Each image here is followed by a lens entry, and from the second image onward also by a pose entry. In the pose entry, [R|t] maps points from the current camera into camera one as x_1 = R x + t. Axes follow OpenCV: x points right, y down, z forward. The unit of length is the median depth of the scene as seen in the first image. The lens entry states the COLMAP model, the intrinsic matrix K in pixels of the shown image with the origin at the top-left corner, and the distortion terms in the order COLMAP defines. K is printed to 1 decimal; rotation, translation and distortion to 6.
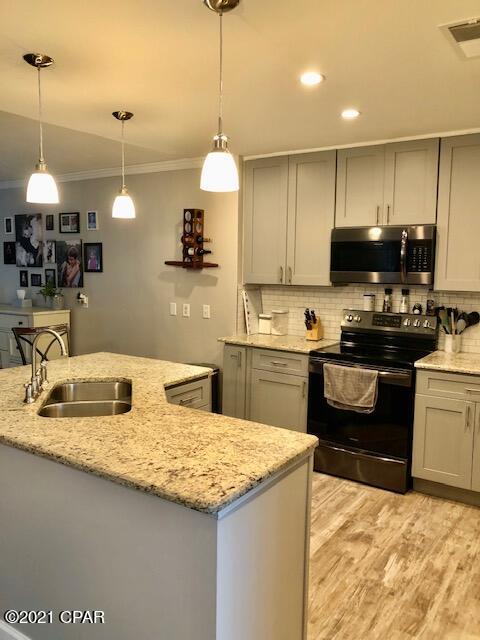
lens RADIAL K [[524.4, 0, 242.7], [0, 524.4, 318.0], [0, 0, 1]] dist [0.050502, -0.065655]
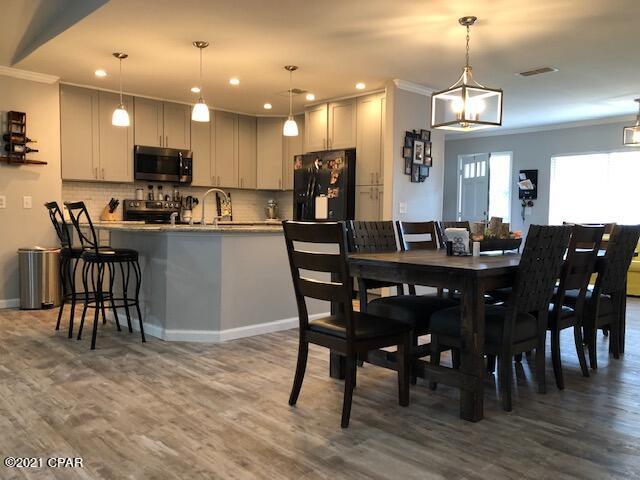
lens RADIAL K [[524.4, 0, 319.7], [0, 524.4, 236.8], [0, 0, 1]] dist [0.050502, -0.065655]
pose [[0.218515, -0.057657, 0.974129, -1.235775], [0.088227, 0.995332, 0.039121, 0.087009], [-0.971837, 0.077396, 0.222582, 0.135403]]
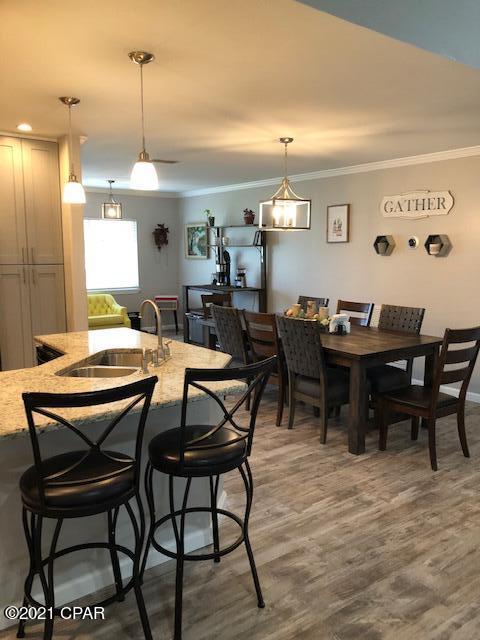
lens RADIAL K [[535.4, 0, 261.1], [0, 535.4, 321.0], [0, 0, 1]] dist [0.049959, -0.000158]
pose [[-0.947916, -0.055342, 0.313676, -0.580930], [0.021458, 0.971458, 0.236240, -0.121693], [-0.317797, 0.230667, -0.919673, 1.184472]]
